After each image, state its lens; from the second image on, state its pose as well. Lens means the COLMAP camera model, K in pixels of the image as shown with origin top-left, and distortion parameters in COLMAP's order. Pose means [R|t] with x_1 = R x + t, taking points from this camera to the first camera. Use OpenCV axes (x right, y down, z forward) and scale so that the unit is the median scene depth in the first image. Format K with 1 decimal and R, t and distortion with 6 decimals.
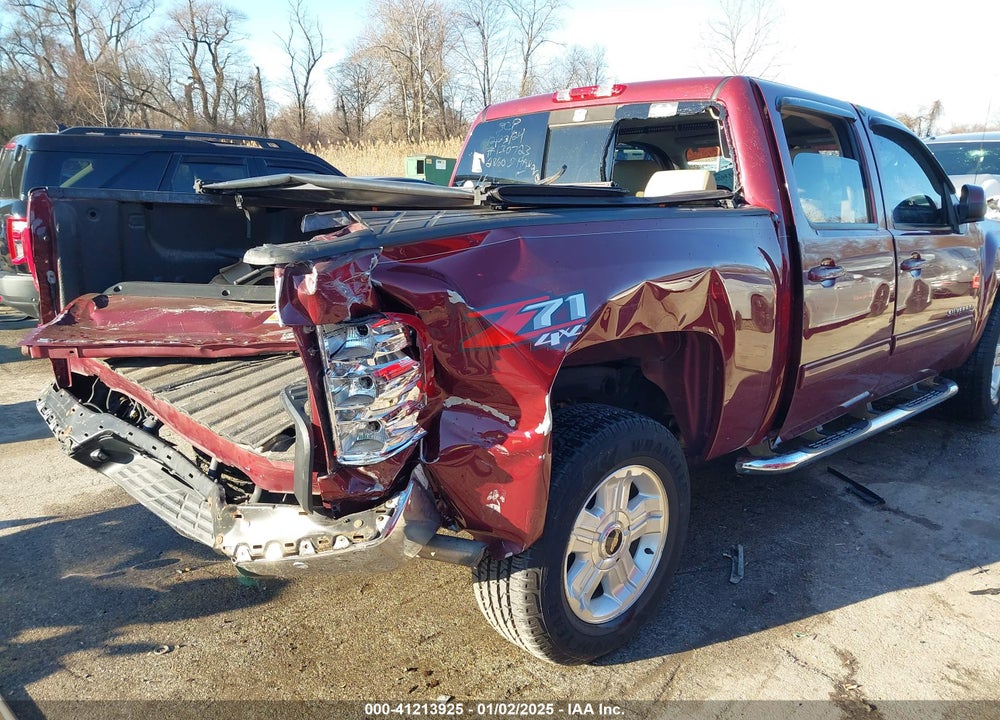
lens RADIAL K [[776.1, 0, 500.0], [0, 776.1, 360.0], [0, 0, 1]] dist [0.008926, 0.000993]
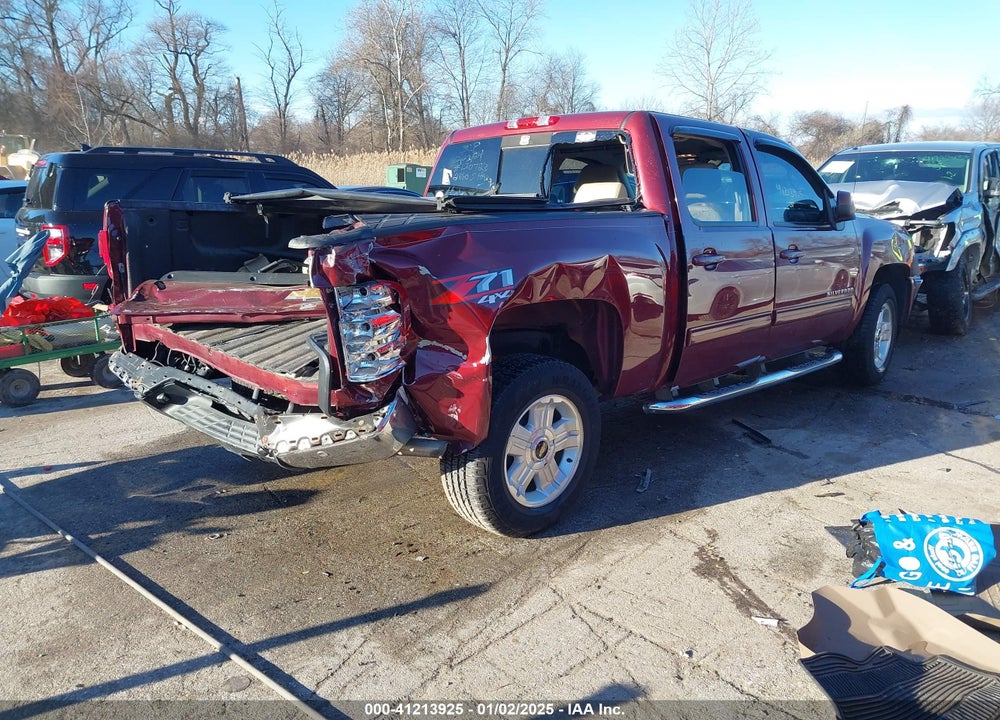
lens RADIAL K [[783.8, 0, 500.0], [0, 783.8, 360.0], [0, 0, 1]] dist [0.054171, -0.082454]
pose [[0.999709, -0.012914, 0.020358, 0.037565], [0.013142, 0.999852, -0.011096, 0.073866], [-0.020212, 0.011360, 0.999731, -0.351705]]
